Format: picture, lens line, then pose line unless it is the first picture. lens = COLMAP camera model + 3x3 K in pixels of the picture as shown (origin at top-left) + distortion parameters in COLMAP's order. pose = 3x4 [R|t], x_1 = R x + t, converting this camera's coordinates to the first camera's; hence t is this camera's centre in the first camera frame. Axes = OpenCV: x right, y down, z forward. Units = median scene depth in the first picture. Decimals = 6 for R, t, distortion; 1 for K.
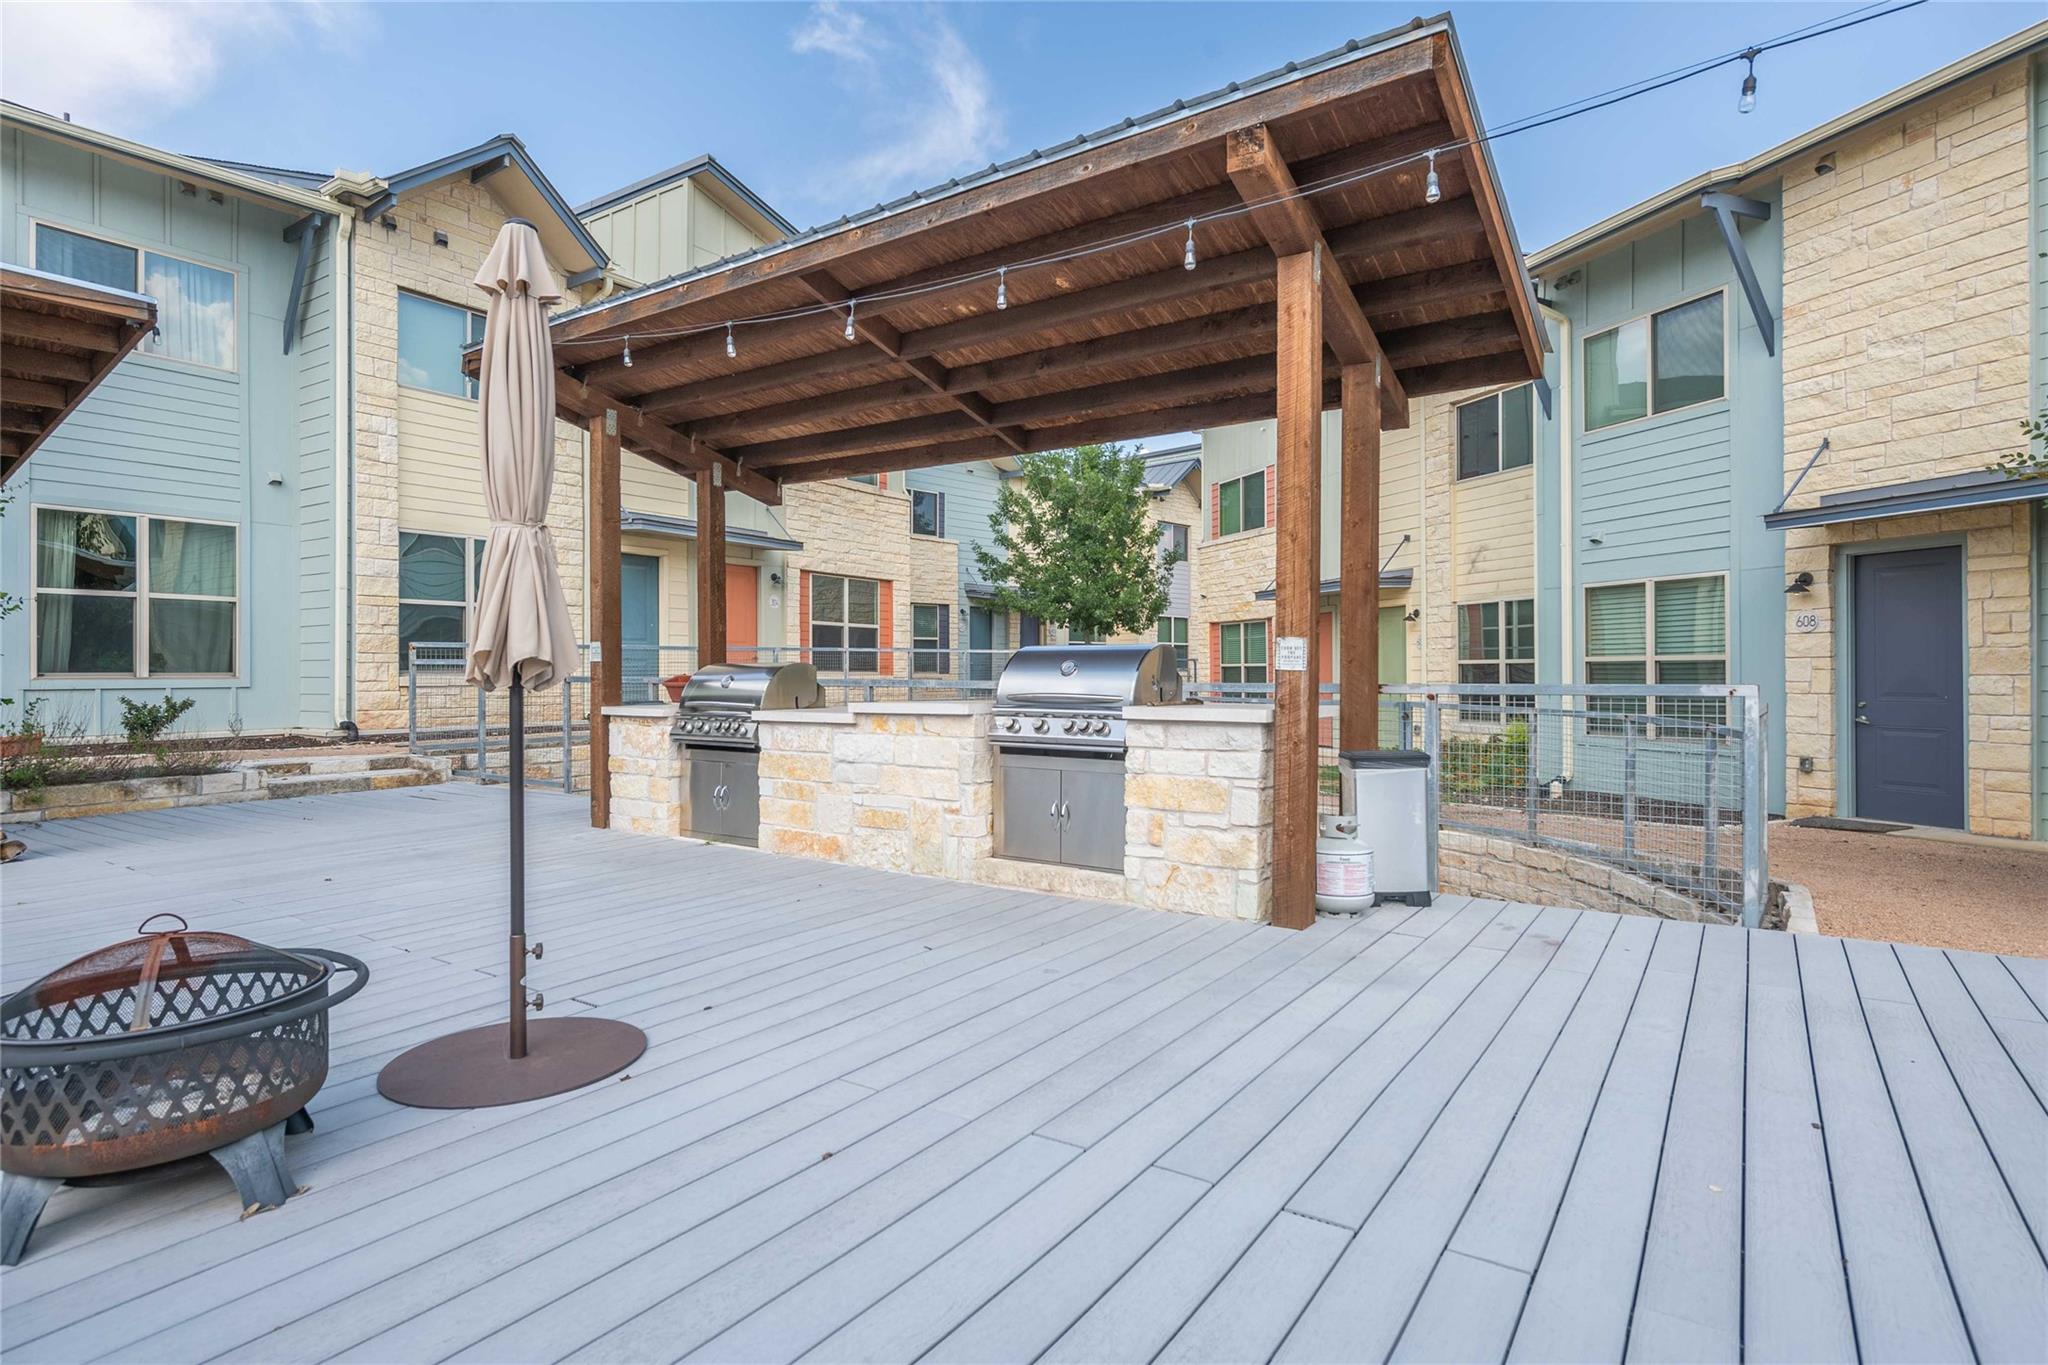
lens RADIAL K [[1053.3, 0, 1024.0], [0, 1053.3, 682.5], [0, 0, 1]] dist [0.000904, 0.000235]
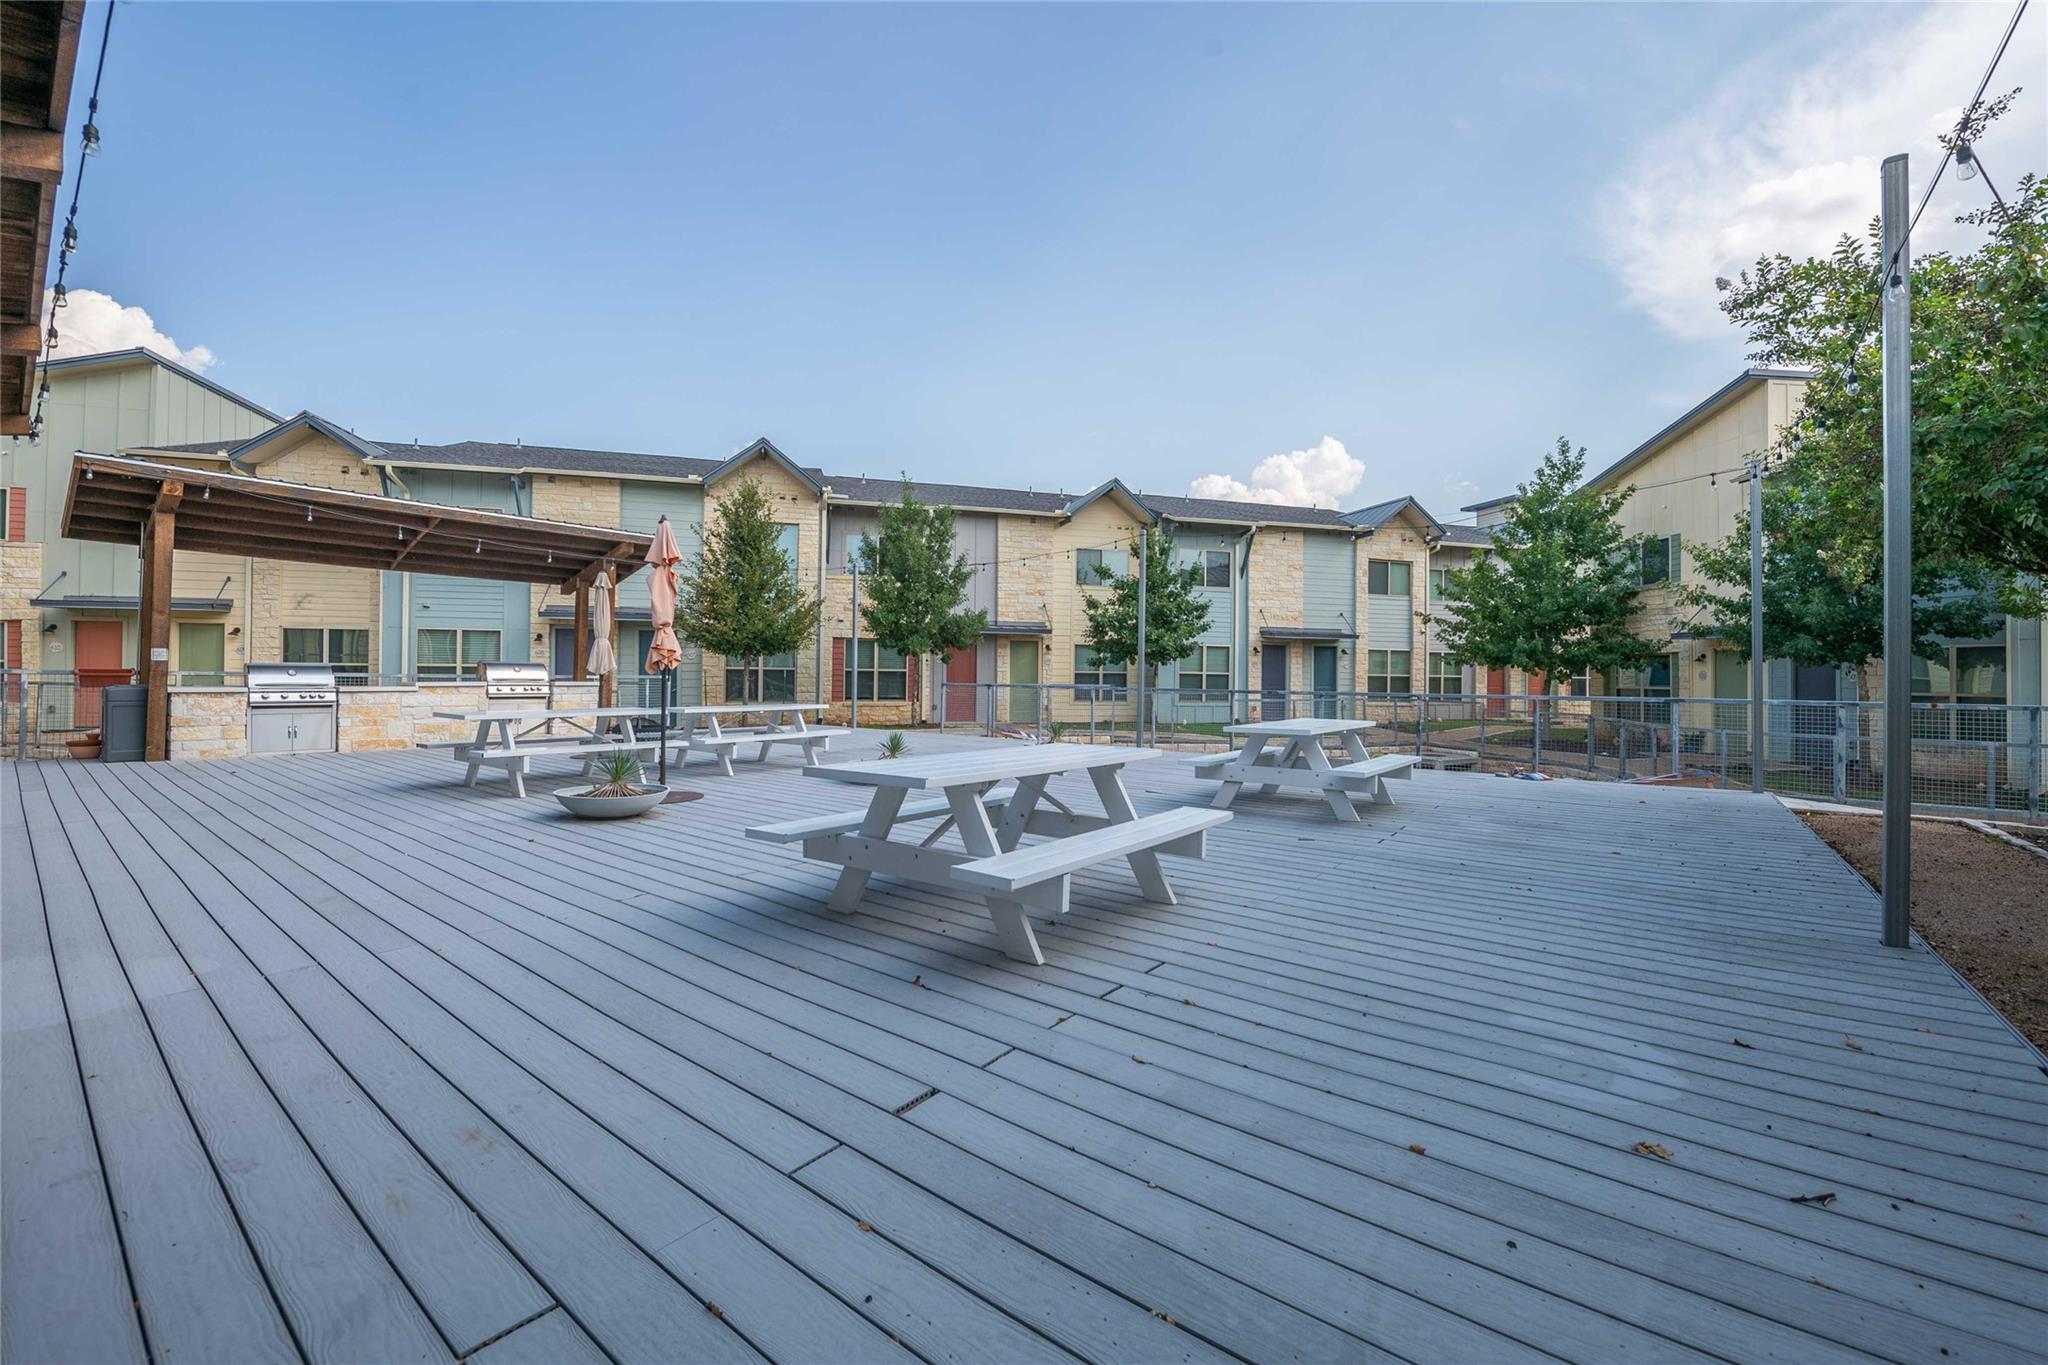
lens RADIAL K [[839.2, 0, 1024.0], [0, 839.2, 682.5], [0, 0, 1]] dist [-0.001577, -0.000099]
pose [[0.053469, -0.000643, 0.998569, -1.206324], [0.001315, 0.999999, 0.000574, 0.013886], [-0.998569, 0.001282, 0.053470, -0.272105]]
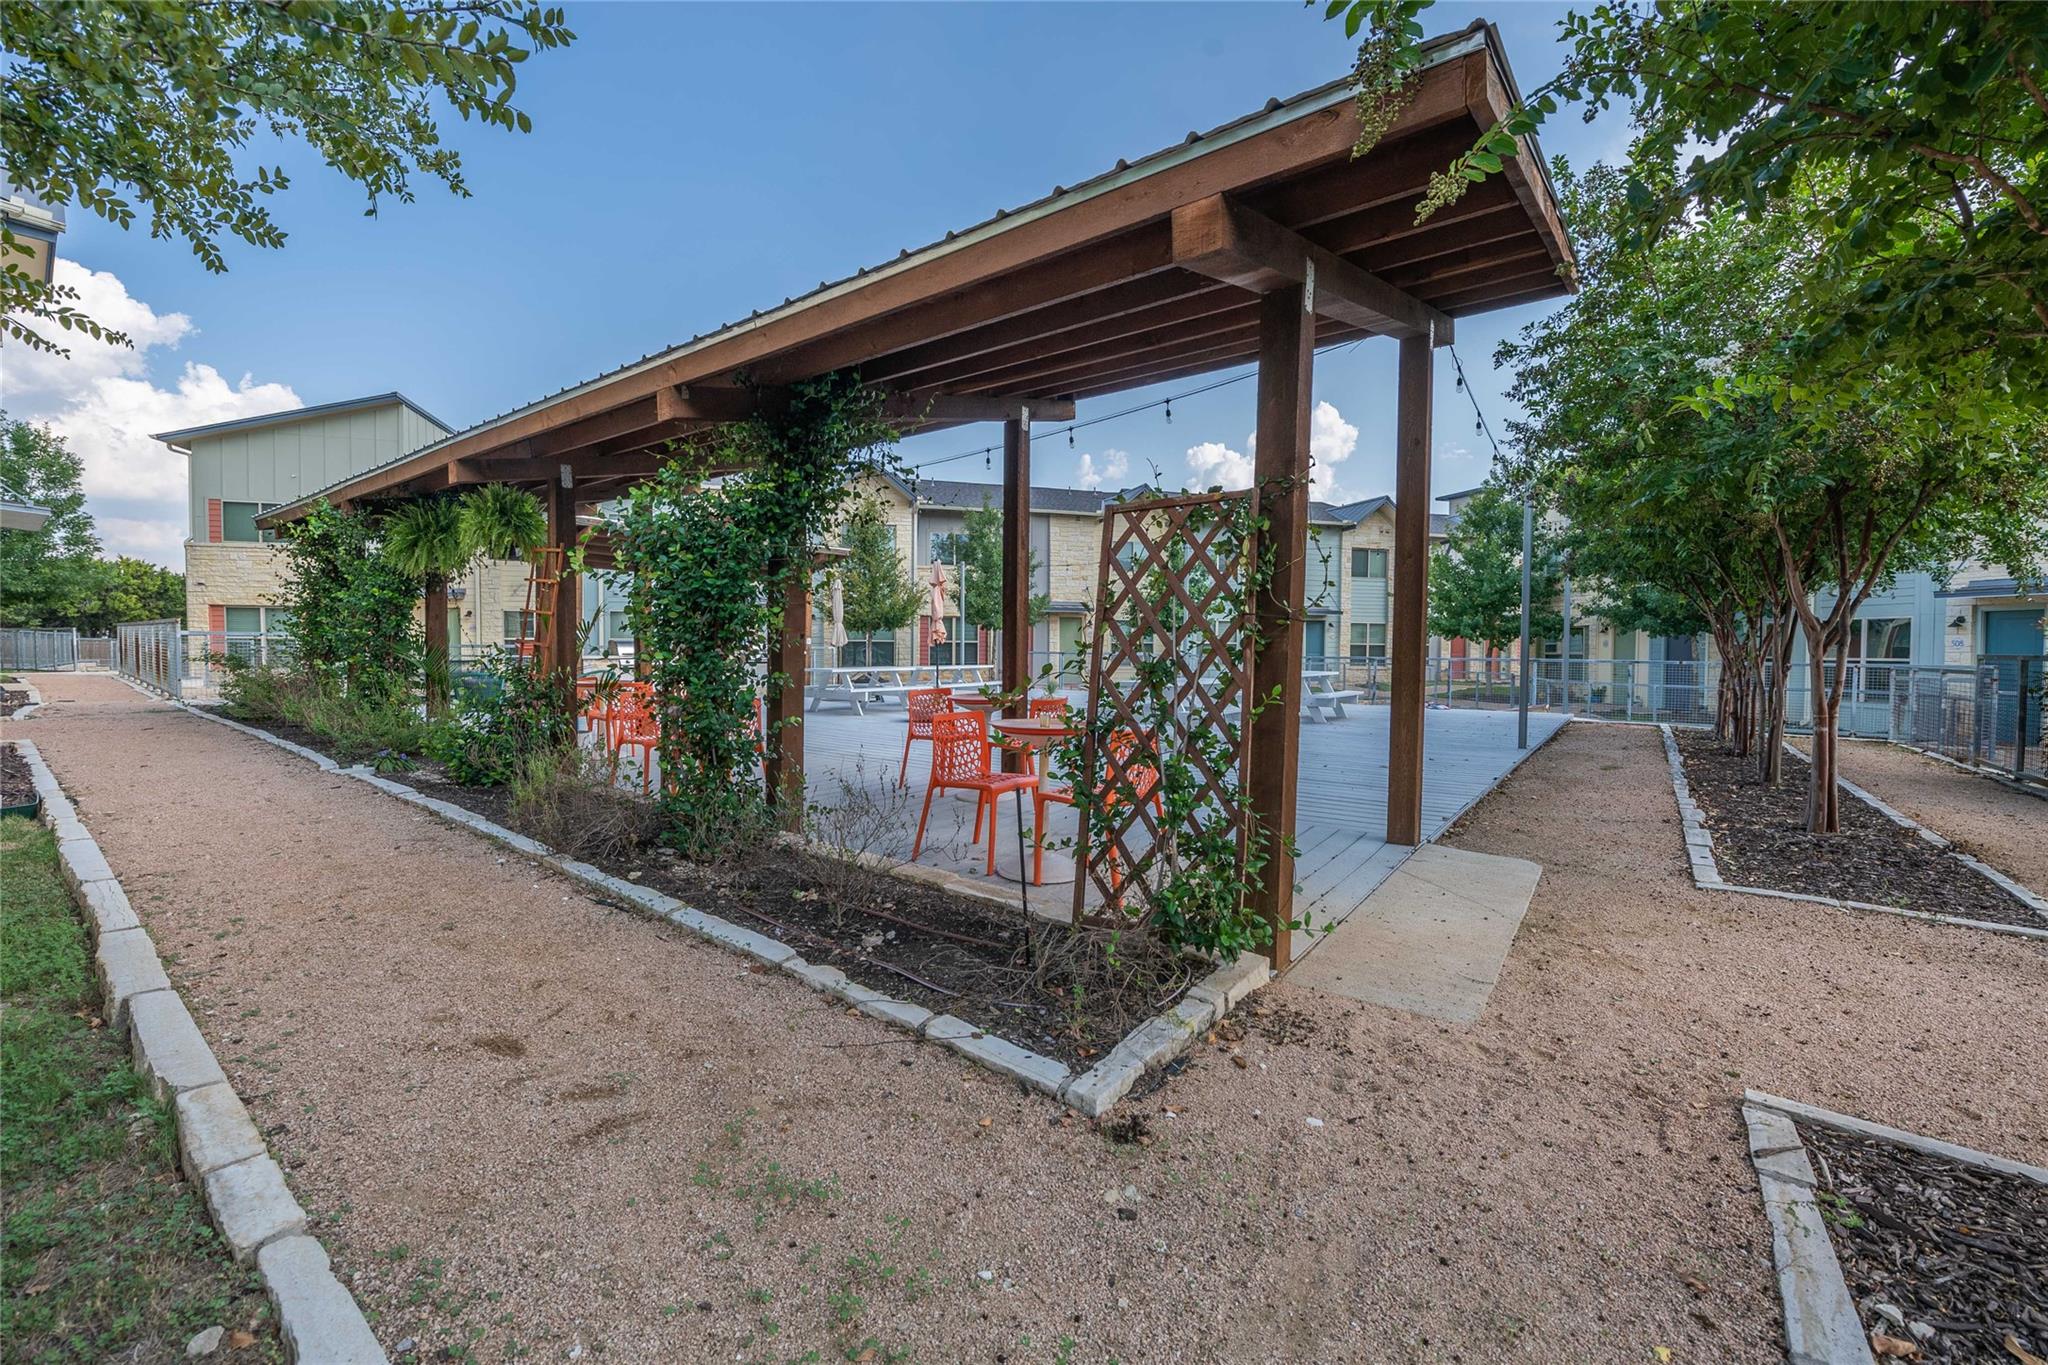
lens RADIAL K [[821.0, 0, 1025.4], [0, 821.0, 672.3], [0, 0, 1]] dist [-0.000994, -0.000147]
pose [[0.051015, -0.027495, 0.998319, -1.717068], [0.005011, 0.999615, 0.027275, 0.011092], [-0.998685, 0.003611, 0.051133, -0.128472]]
